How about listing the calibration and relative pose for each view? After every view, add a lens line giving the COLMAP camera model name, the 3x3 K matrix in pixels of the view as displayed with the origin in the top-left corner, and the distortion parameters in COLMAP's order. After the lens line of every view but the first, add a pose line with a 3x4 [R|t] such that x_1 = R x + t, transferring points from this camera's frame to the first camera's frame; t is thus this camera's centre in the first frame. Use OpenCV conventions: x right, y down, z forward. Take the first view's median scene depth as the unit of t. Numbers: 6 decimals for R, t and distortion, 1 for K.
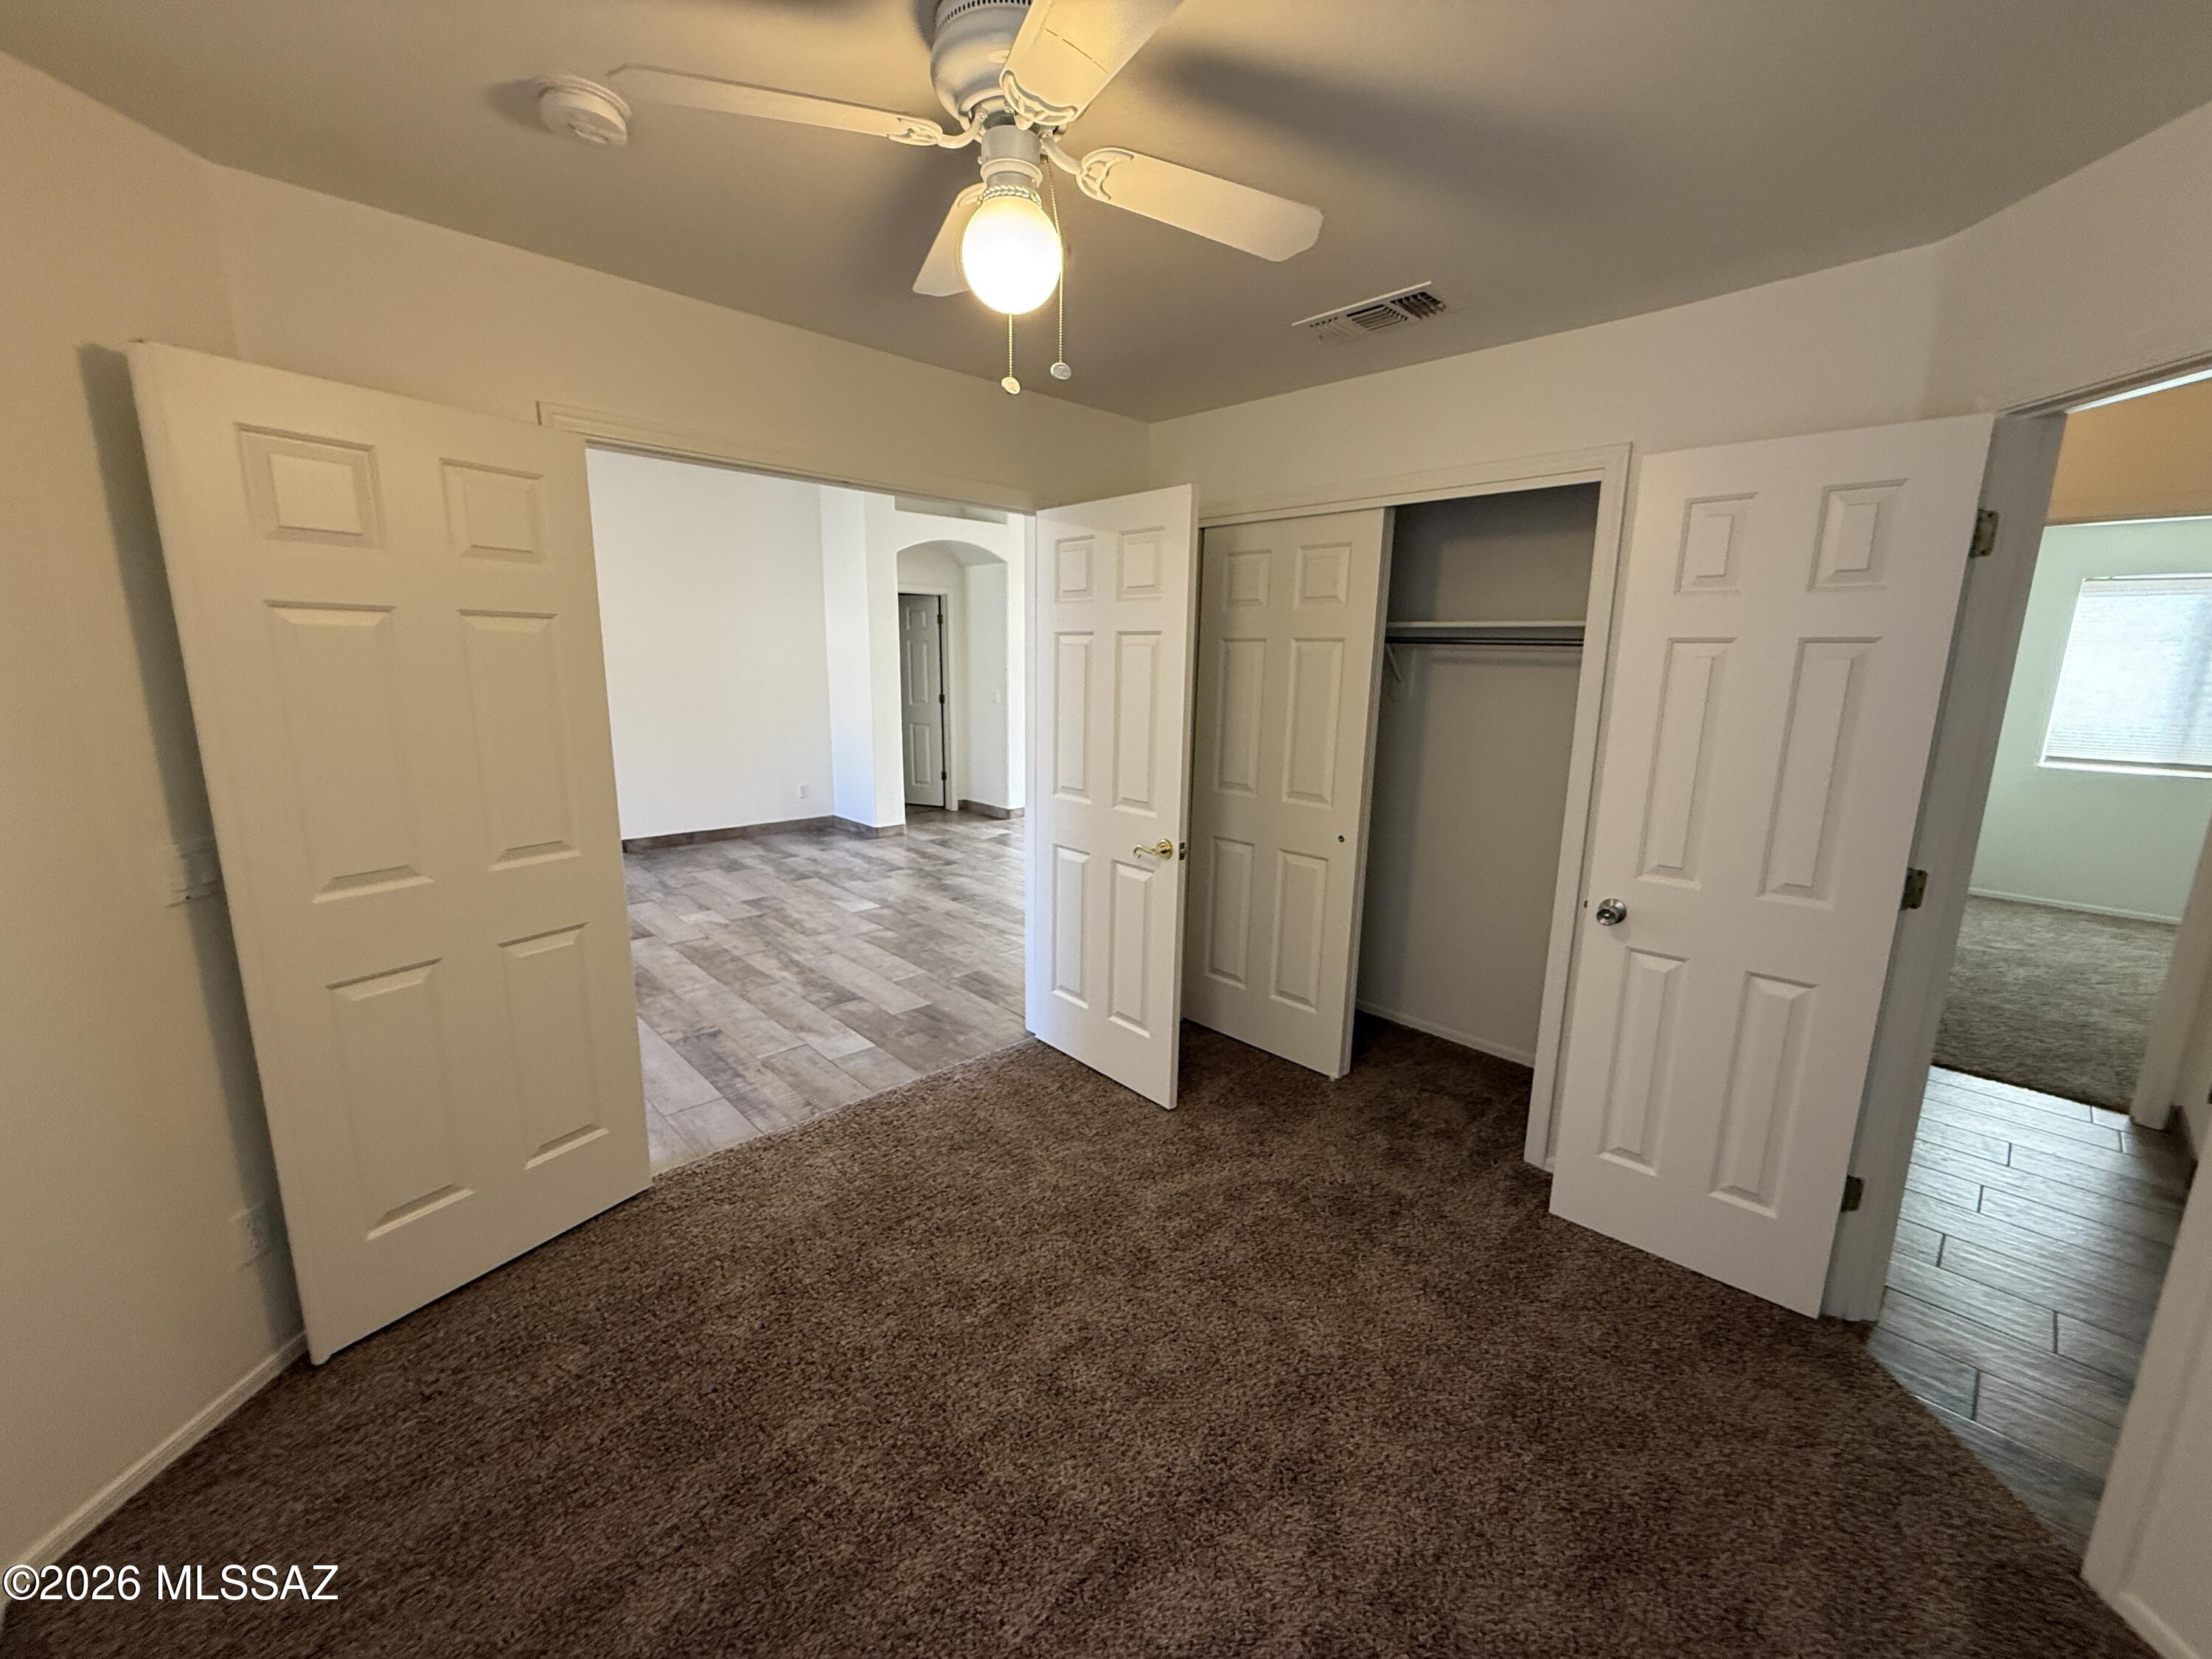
lens RADIAL K [[885.2, 0, 1096.2], [0, 885.2, 824.3], [0, 0, 1]] dist [0.001123, 0.000369]
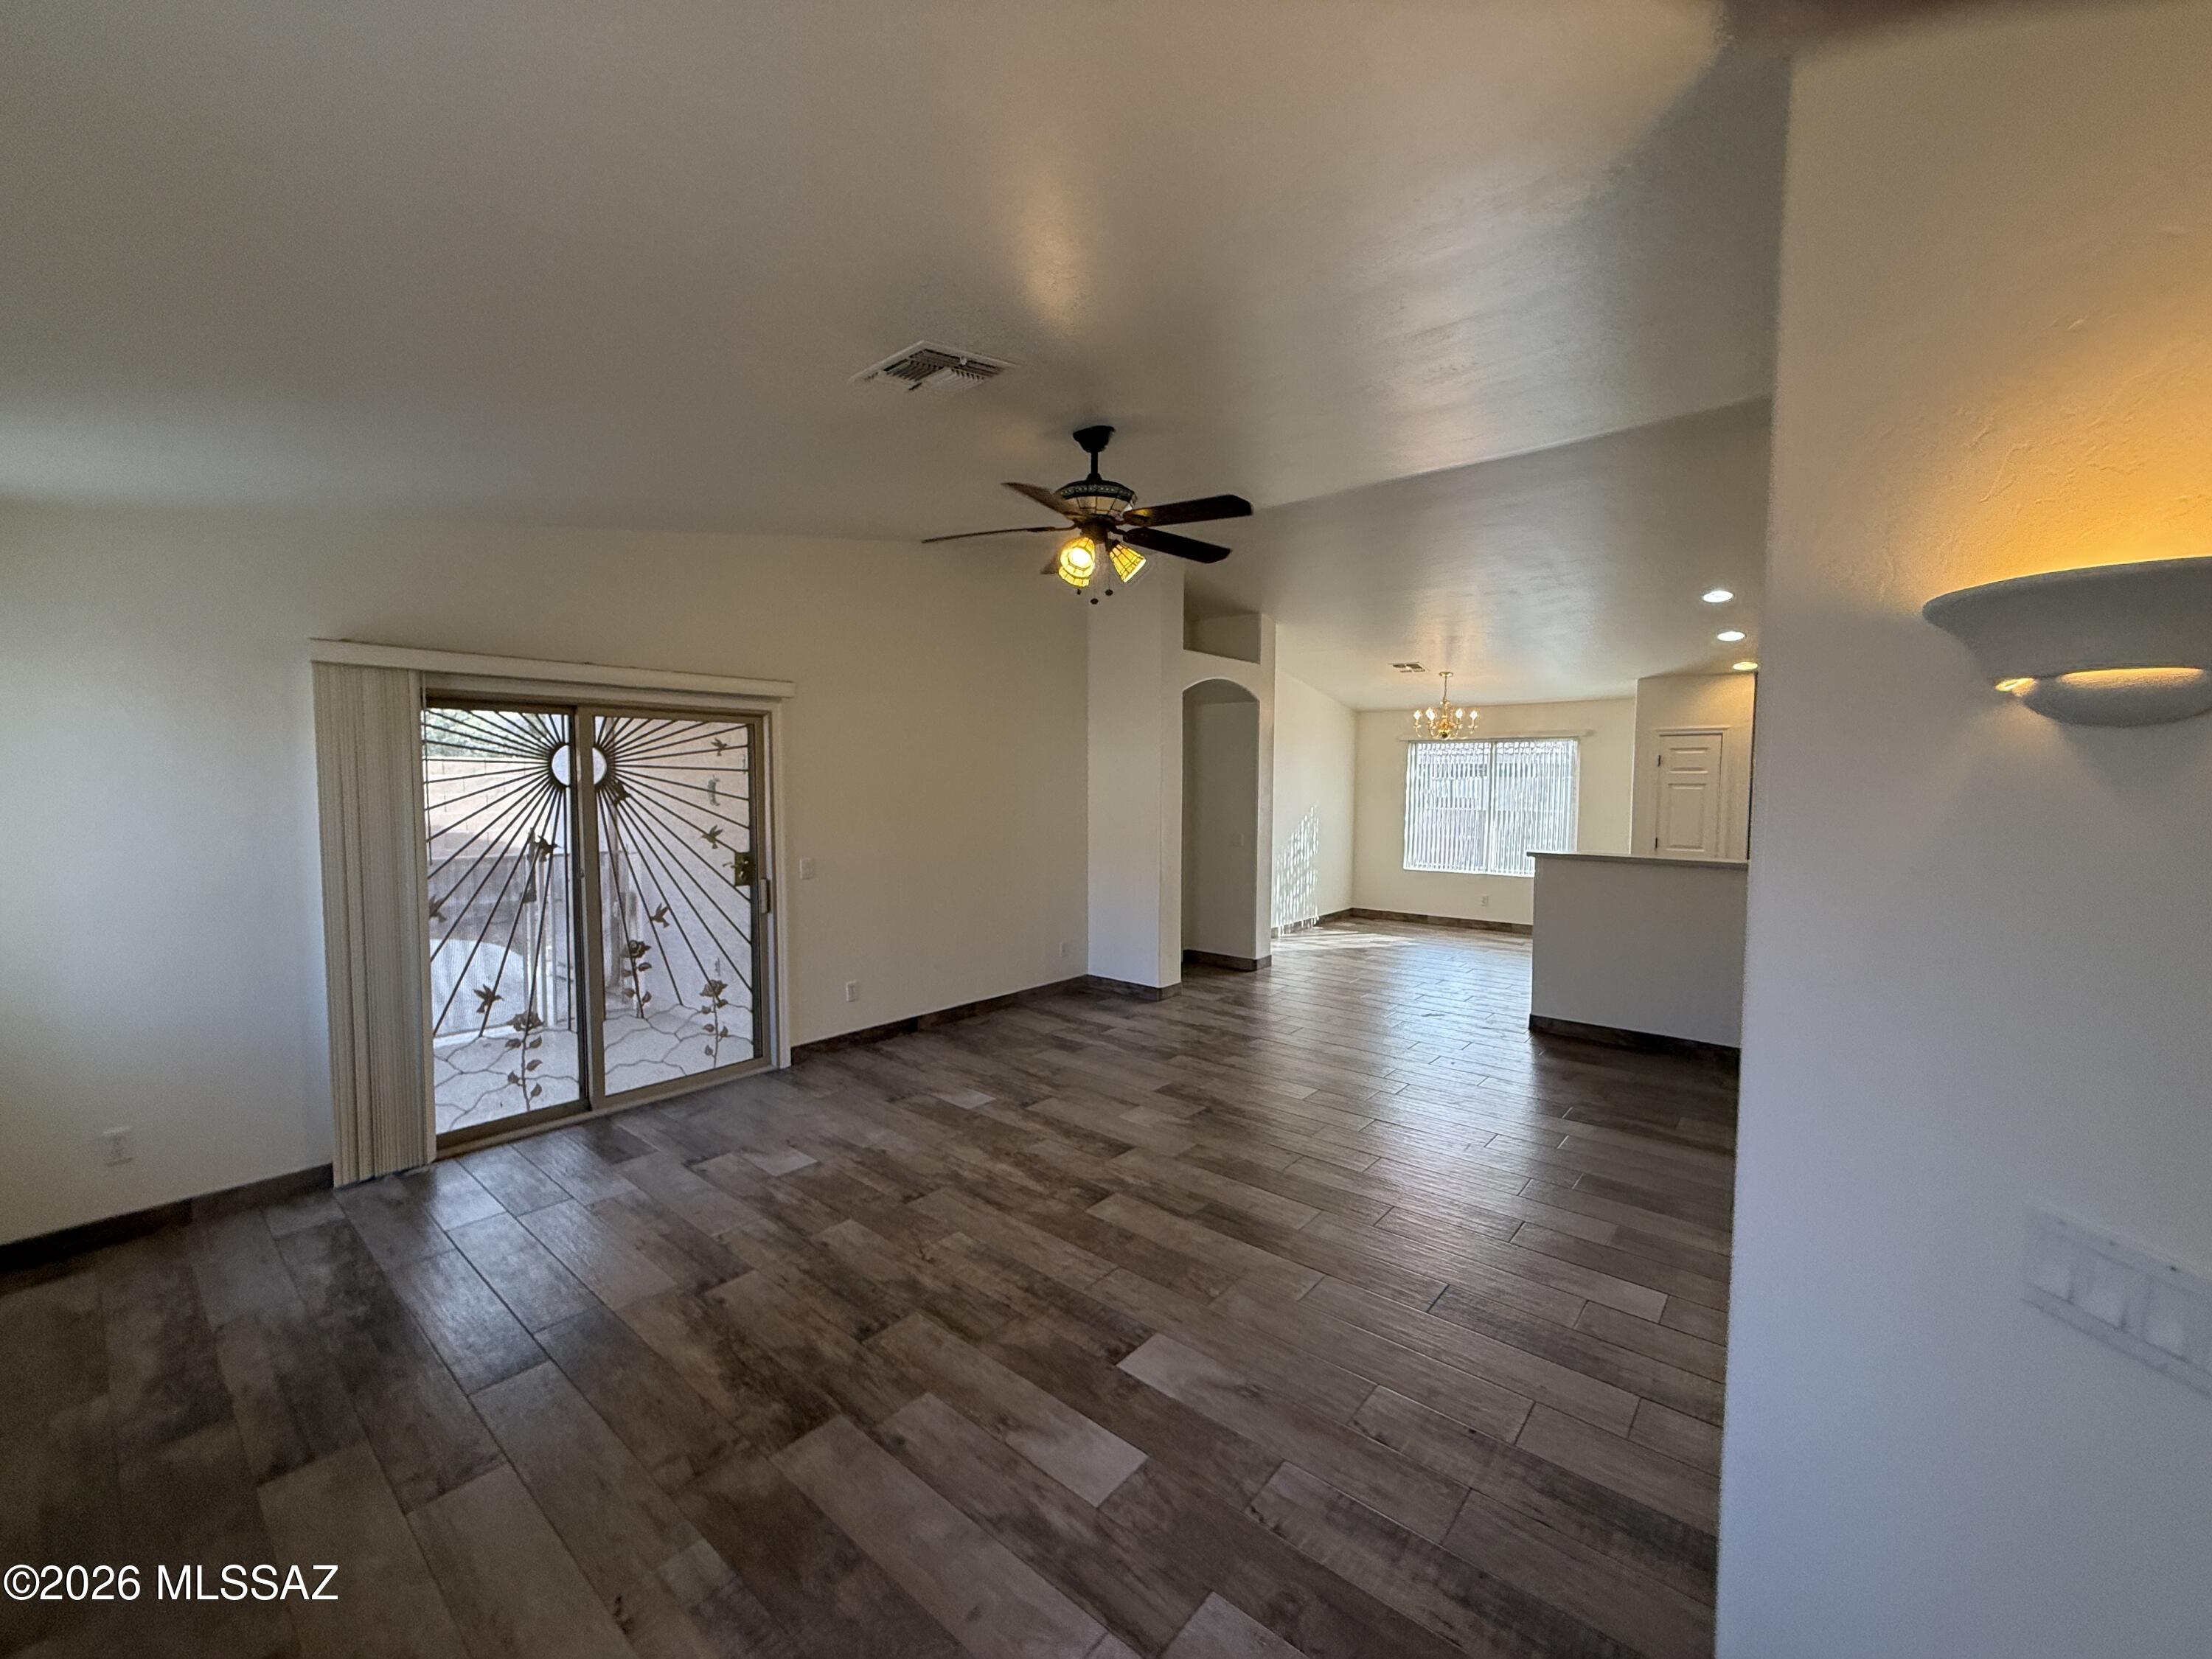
lens RADIAL K [[885.2, 0, 1098.7], [0, 885.2, 808.0], [0, 0, 1]] dist [0.001123, 0.000369]
pose [[0.993929, -0.017348, 0.108648, -0.405274], [0.034506, 0.986820, -0.158101, -0.036814], [-0.104473, 0.160891, 0.981427, 0.094548]]
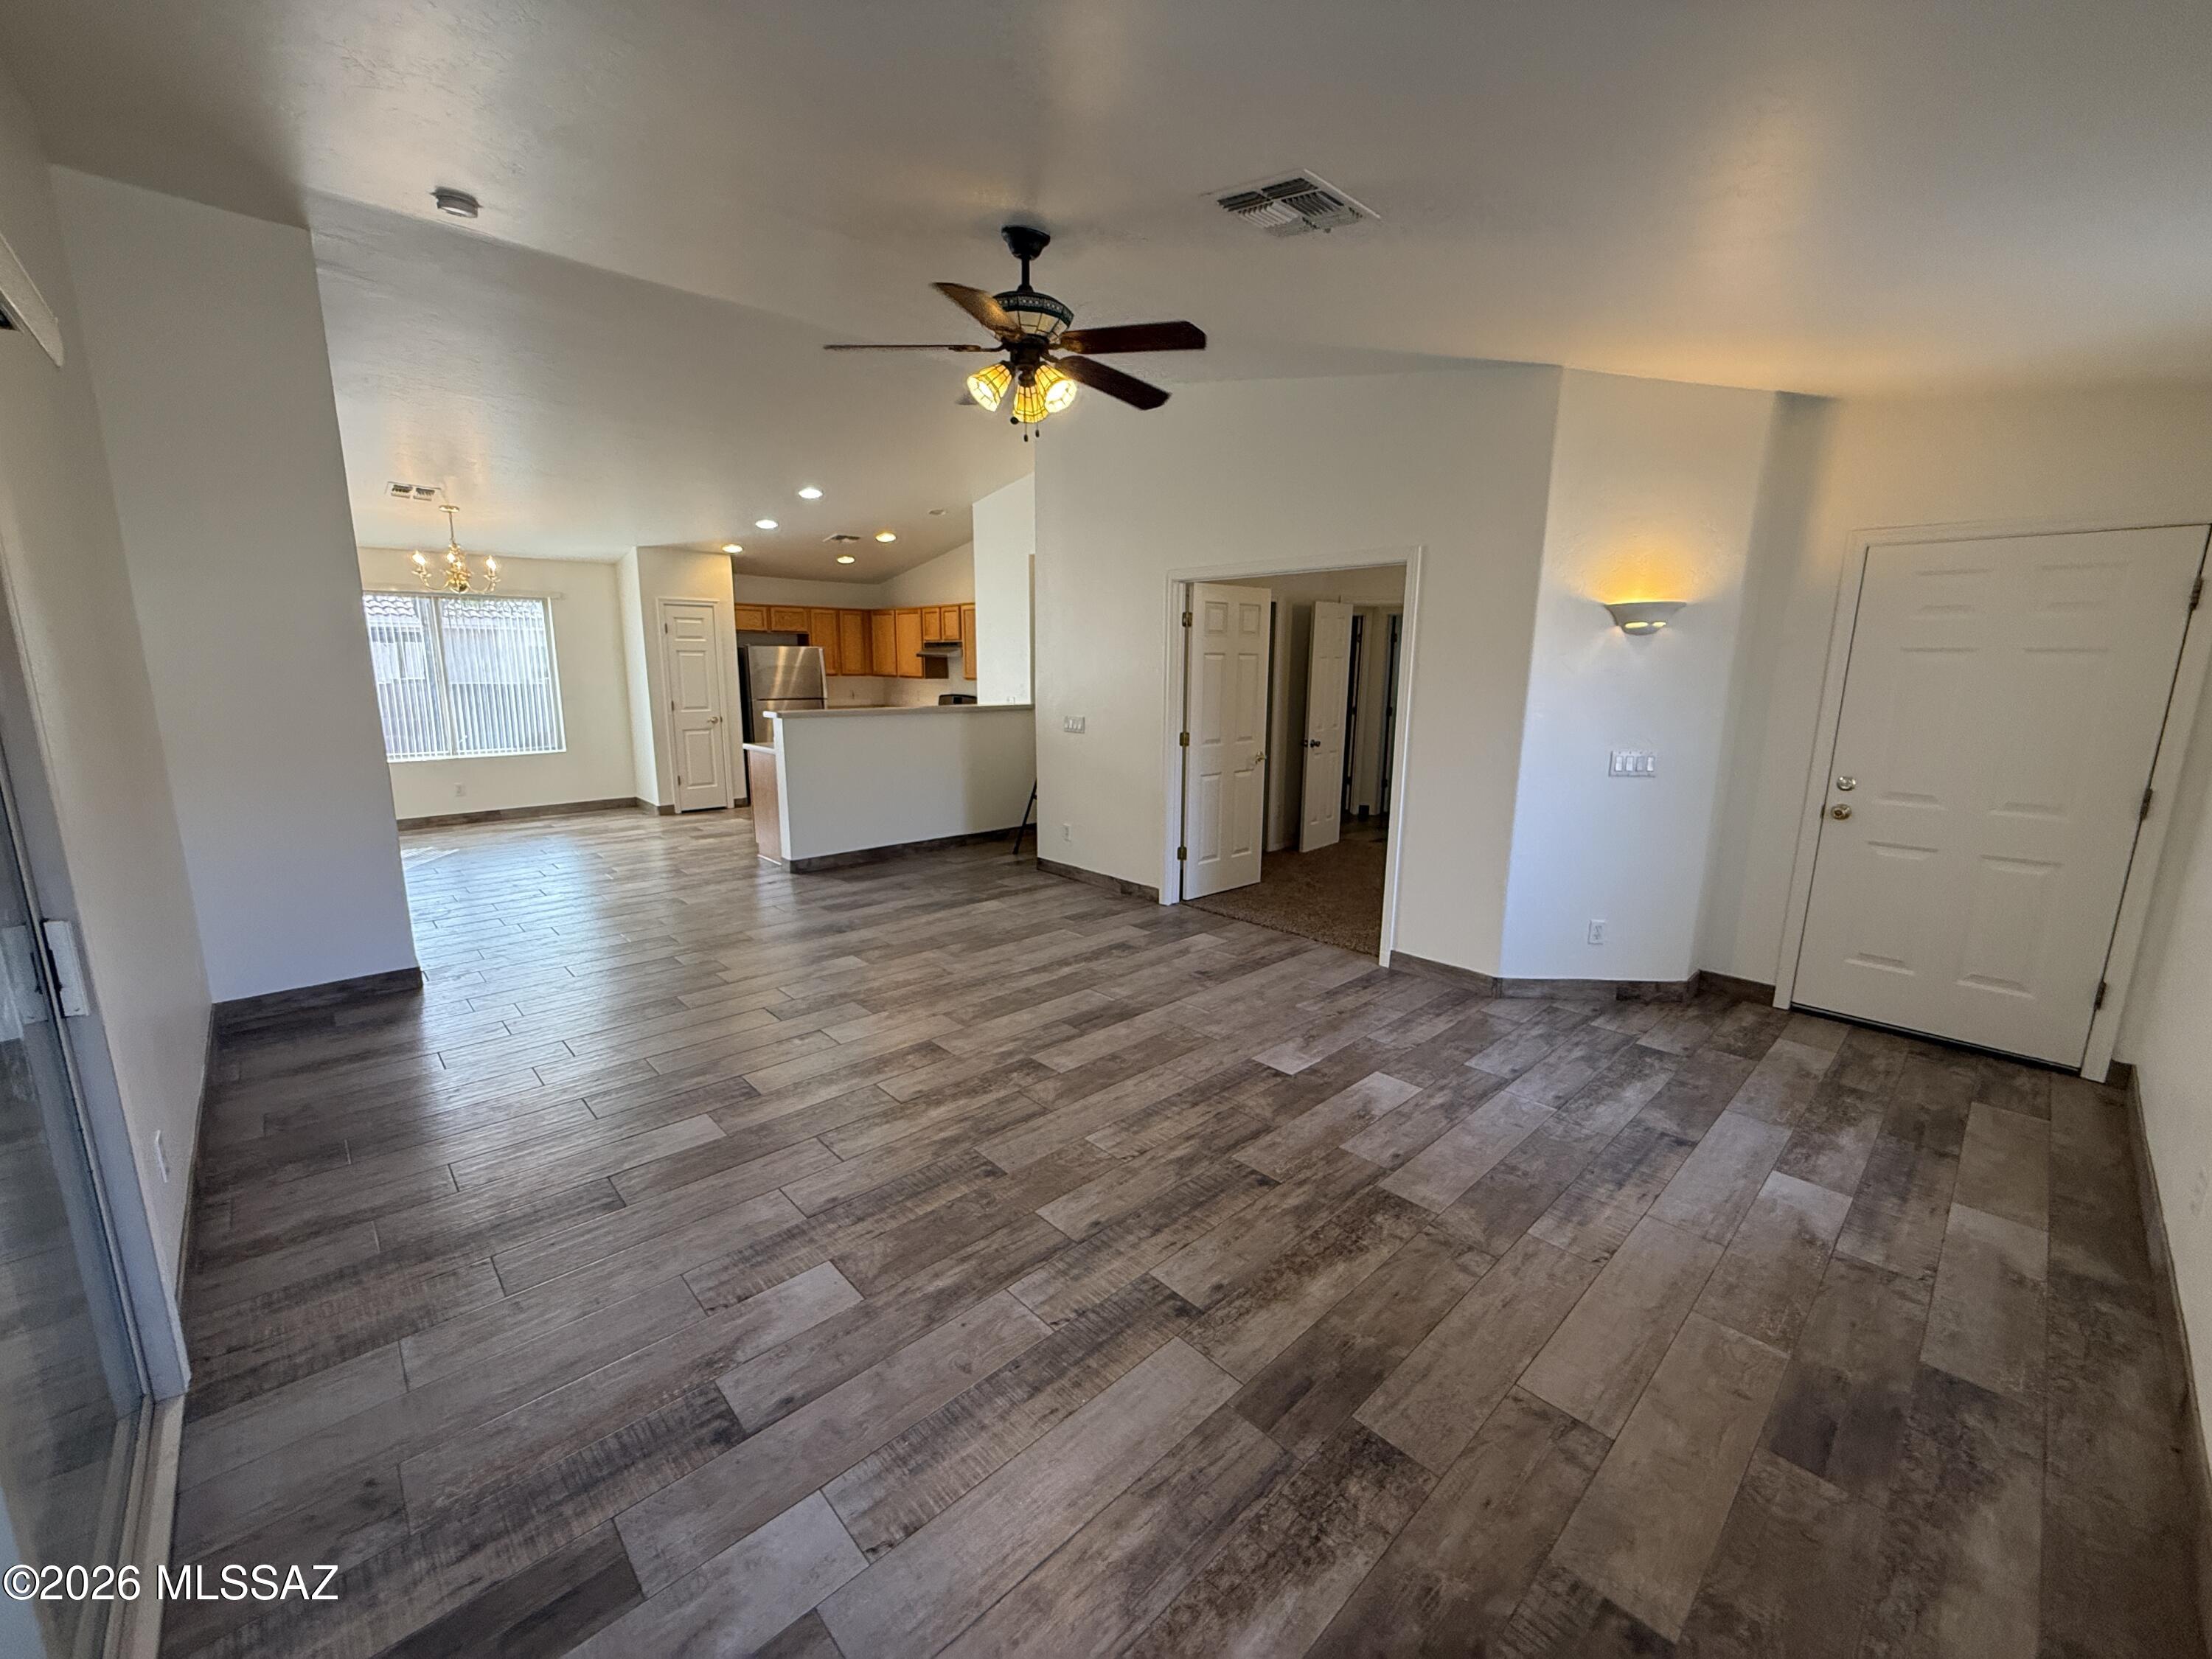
lens RADIAL K [[885.2, 0, 1092.9], [0, 885.2, 833.2], [0, 0, 1]] dist [0.001123, 0.000369]
pose [[0.011943, -0.211163, 0.977378, -0.800844], [0.183709, 0.961273, 0.205439, -0.120243], [-0.982908, 0.177100, 0.050273, 0.517731]]
